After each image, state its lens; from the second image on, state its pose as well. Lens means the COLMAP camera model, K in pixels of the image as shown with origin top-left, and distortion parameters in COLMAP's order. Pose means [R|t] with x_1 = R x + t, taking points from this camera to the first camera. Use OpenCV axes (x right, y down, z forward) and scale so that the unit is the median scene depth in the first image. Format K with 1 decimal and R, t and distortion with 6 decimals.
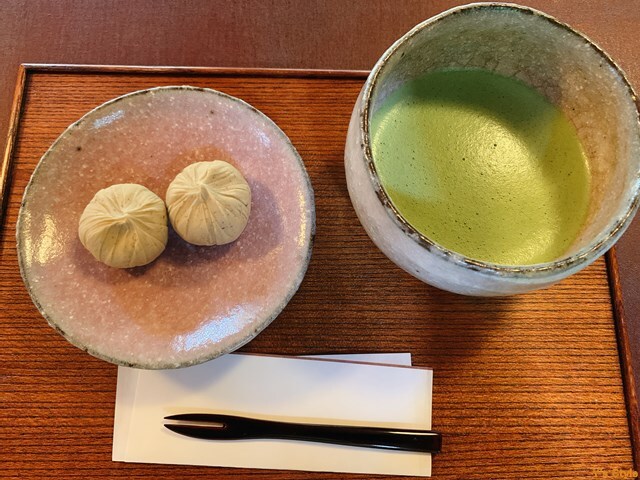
lens RADIAL K [[496.3, 0, 320.0], [0, 496.3, 240.0], [0, 0, 1]] dist [0.000600, 0.000929]
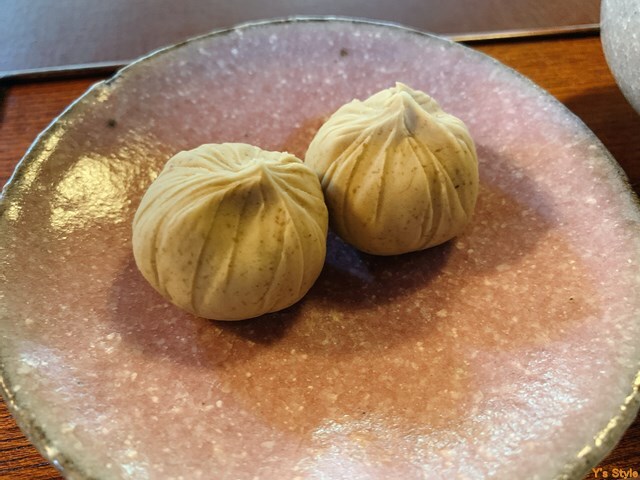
lens RADIAL K [[534.6, 0, 329.4], [0, 534.6, 226.7], [0, 0, 1]] dist [0.005150, -0.012058]
pose [[0.980224, -0.151811, 0.126940, -0.360361], [0.189896, 0.902080, -0.387545, 0.170429], [-0.055676, 0.403987, 0.913069, 0.541194]]
